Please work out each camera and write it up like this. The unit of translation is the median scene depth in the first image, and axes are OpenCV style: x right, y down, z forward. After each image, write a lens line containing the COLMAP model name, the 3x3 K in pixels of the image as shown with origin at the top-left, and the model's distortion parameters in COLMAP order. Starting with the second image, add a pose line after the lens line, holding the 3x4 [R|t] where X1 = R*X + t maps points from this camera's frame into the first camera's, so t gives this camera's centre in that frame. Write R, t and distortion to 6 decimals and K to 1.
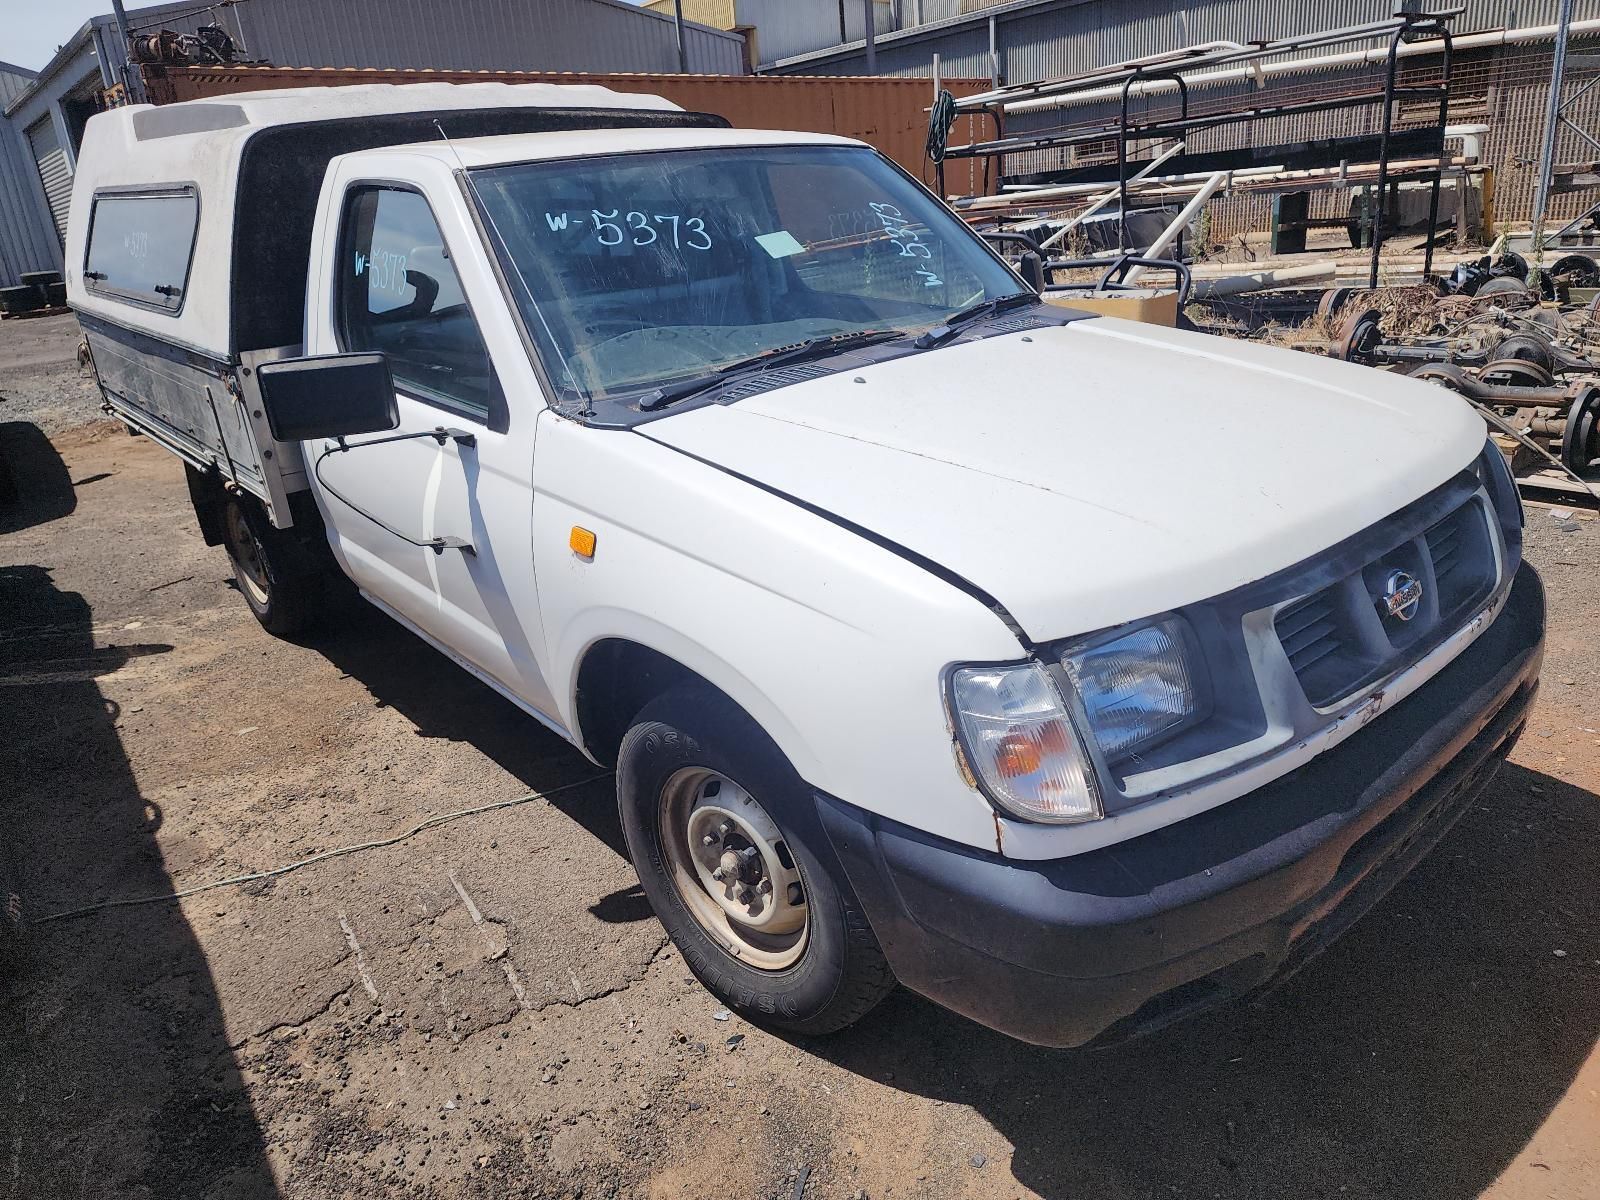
lens RADIAL K [[1116.5, 0, 800.0], [0, 1116.5, 600.0], [0, 0, 1]] dist [0.007235, -0.003443]
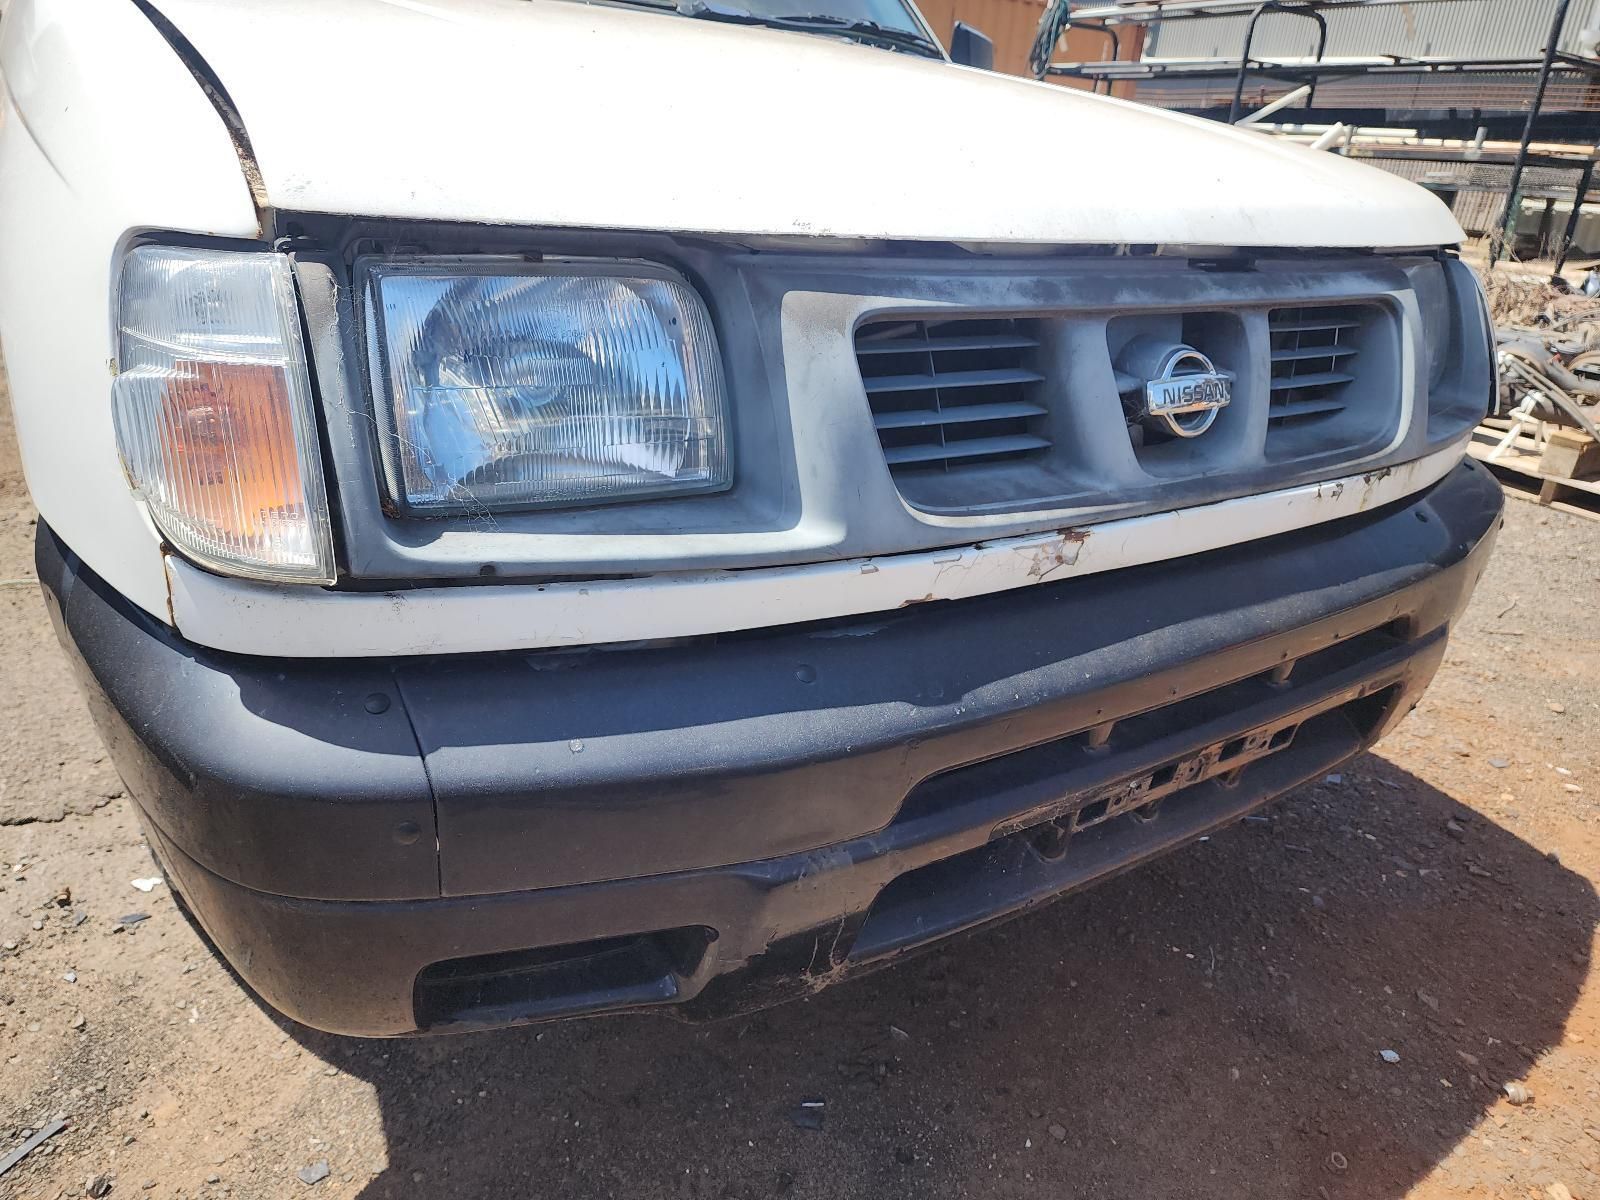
lens RADIAL K [[1116.5, 0, 800.0], [0, 1116.5, 600.0], [0, 0, 1]] dist [0.007235, -0.003443]
pose [[0.979699, 0.192248, -0.056844, 0.329785], [-0.189798, 0.980754, 0.045801, 0.092651], [0.064556, -0.034082, 0.997332, 0.342916]]
